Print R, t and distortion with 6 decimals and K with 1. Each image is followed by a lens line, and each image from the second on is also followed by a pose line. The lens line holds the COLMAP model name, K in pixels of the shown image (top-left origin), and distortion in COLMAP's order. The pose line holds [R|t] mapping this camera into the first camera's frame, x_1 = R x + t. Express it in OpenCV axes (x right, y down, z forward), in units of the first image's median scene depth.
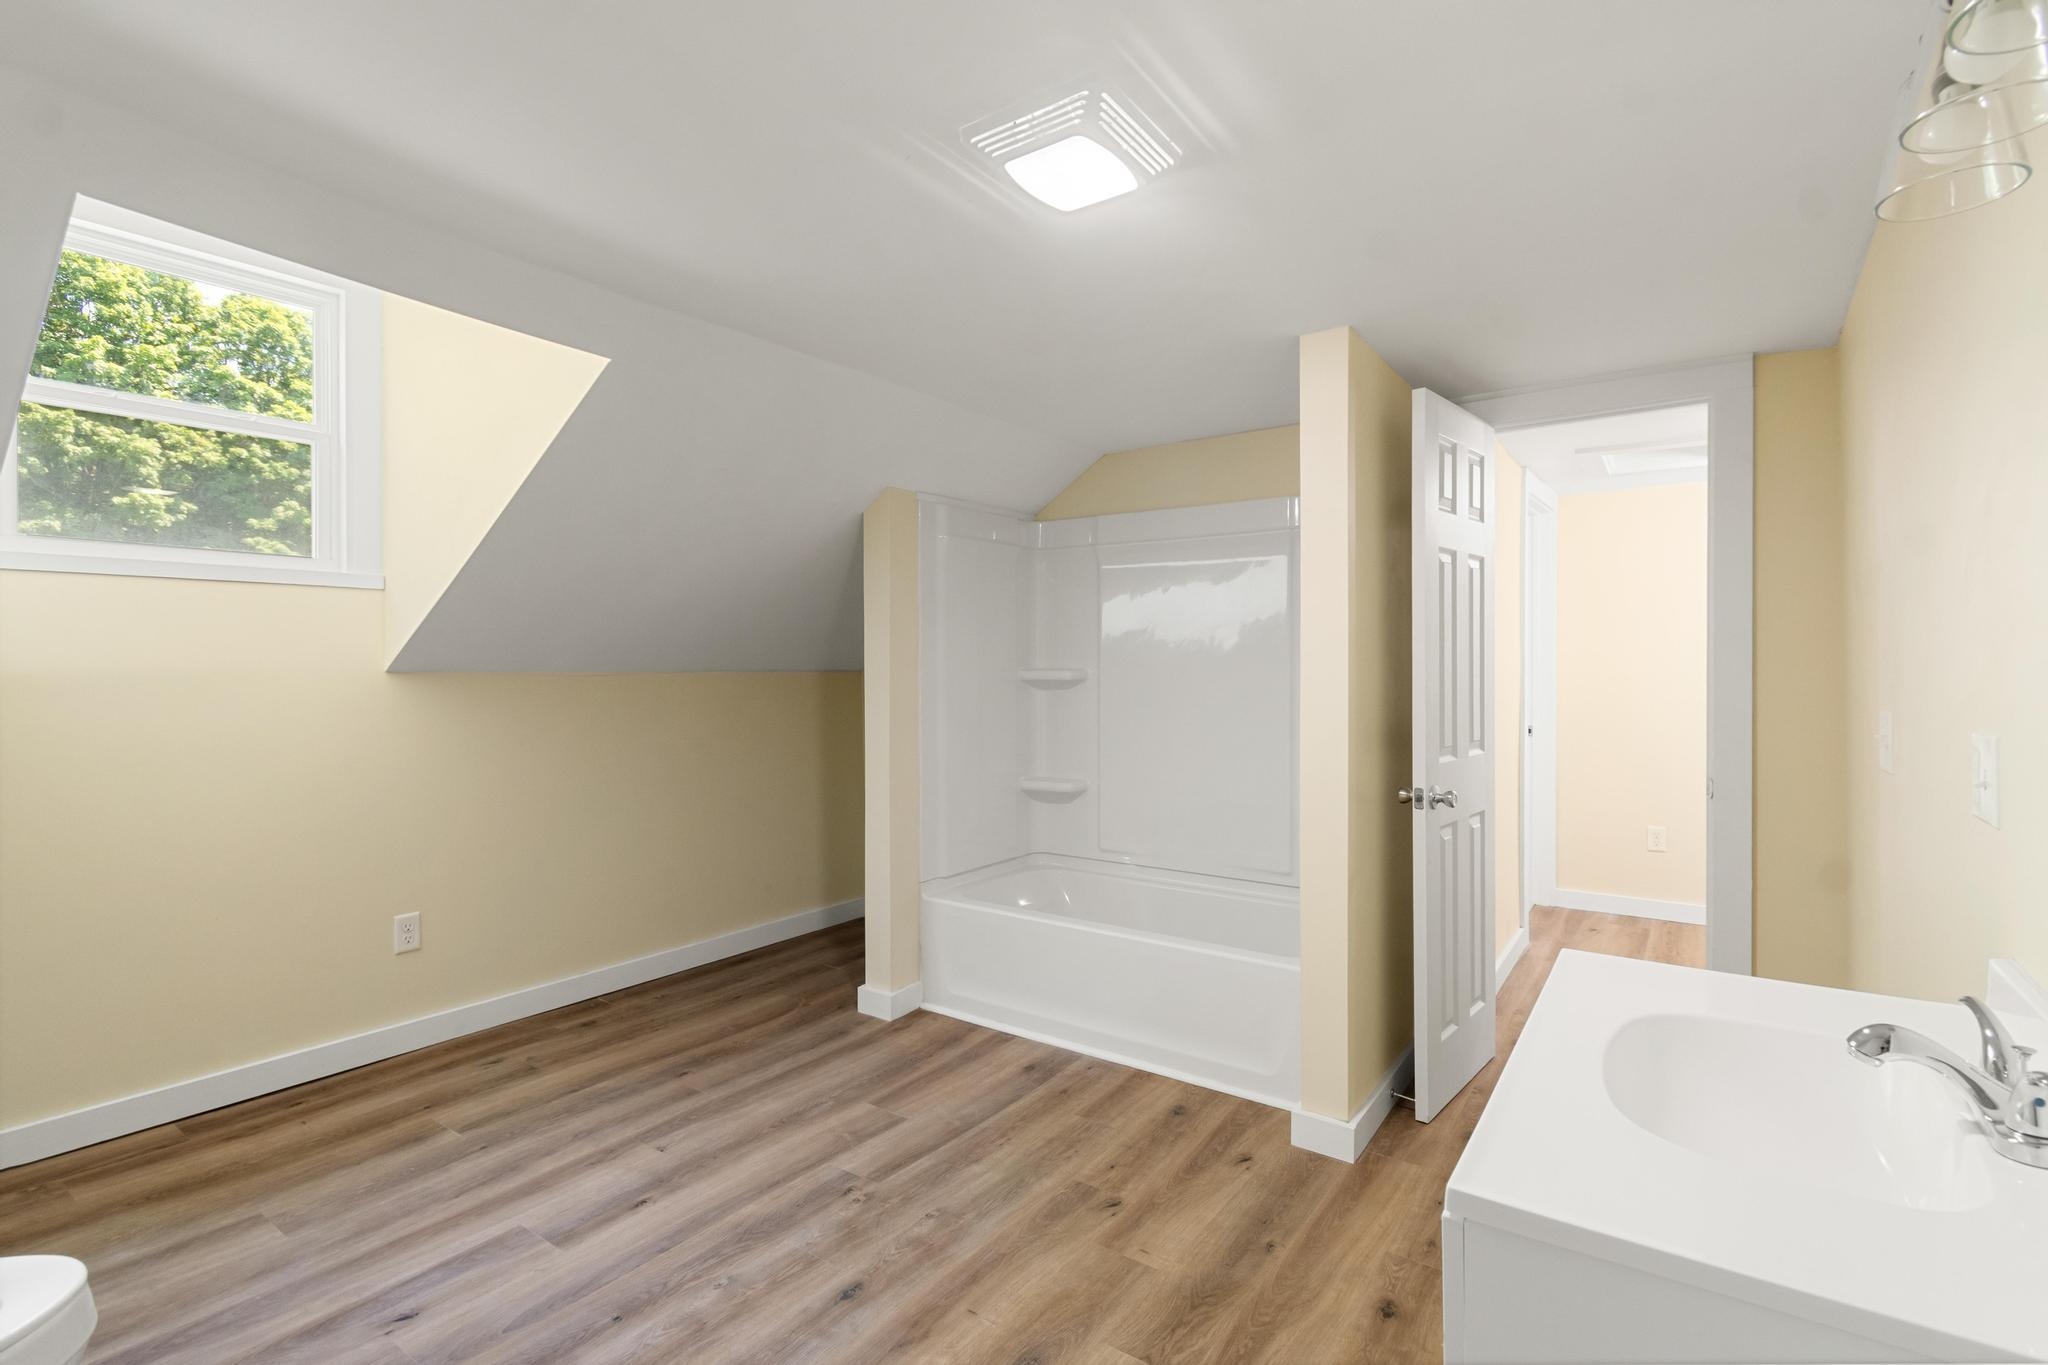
lens RADIAL K [[946.1, 0, 1024.0], [0, 946.1, 682.5], [0, 0, 1]] dist [0.001406, -0.000053]
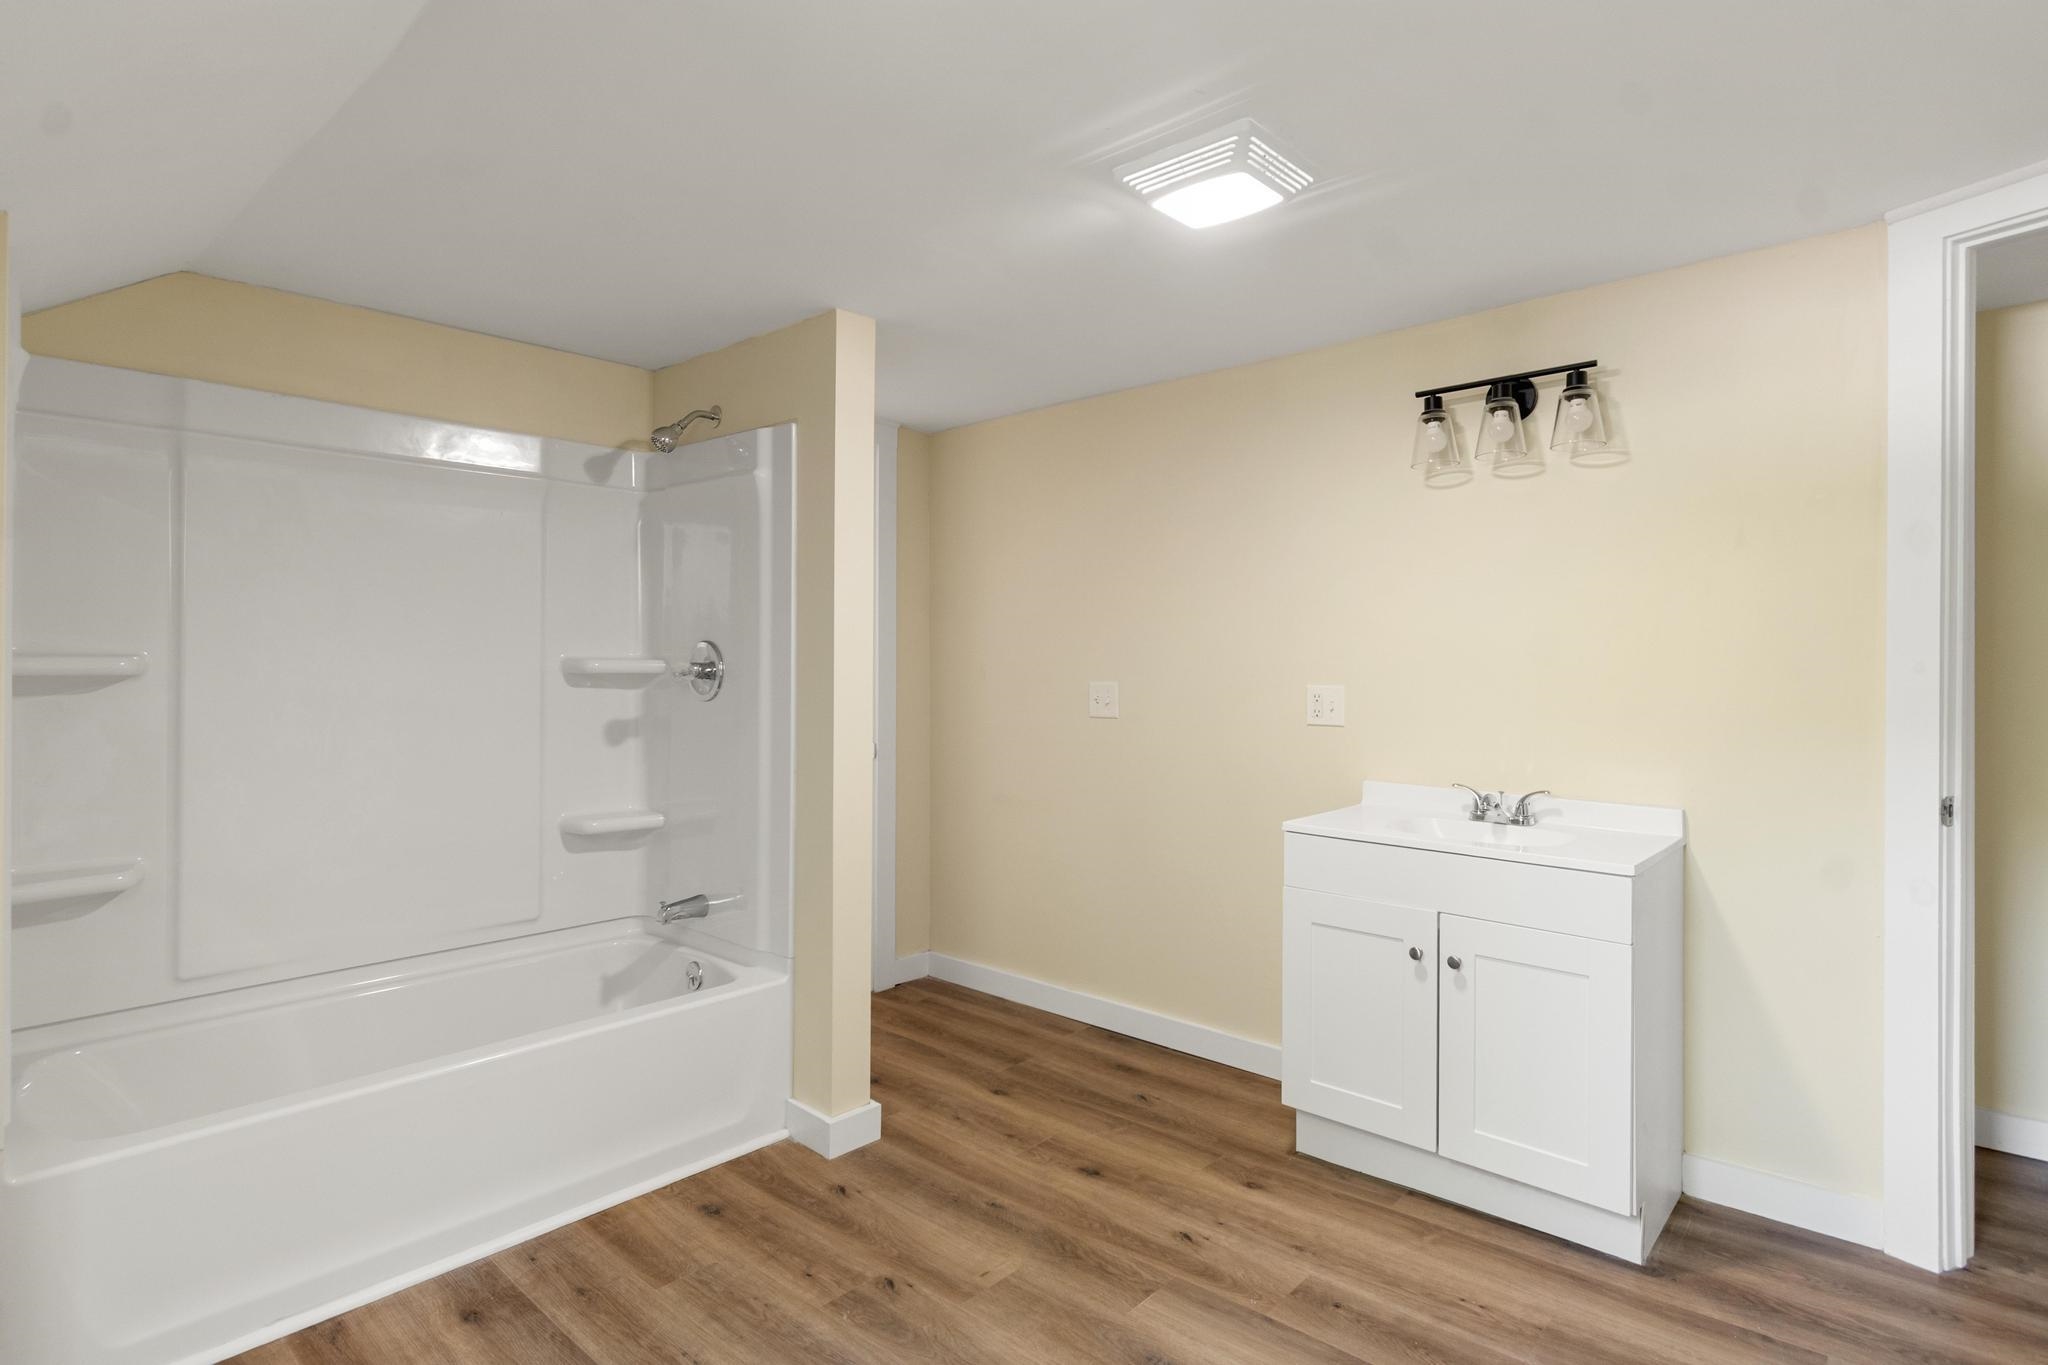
lens RADIAL K [[1064.7, 0, 1022.3], [0, 1064.7, 667.4], [0, 0, 1]] dist [-0.000562, -0.001381]
pose [[0.110898, -0.002427, 0.993829, -0.755853], [0.011939, 0.999928, 0.001109, -0.001445], [-0.993760, 0.011742, 0.110919, 0.691529]]
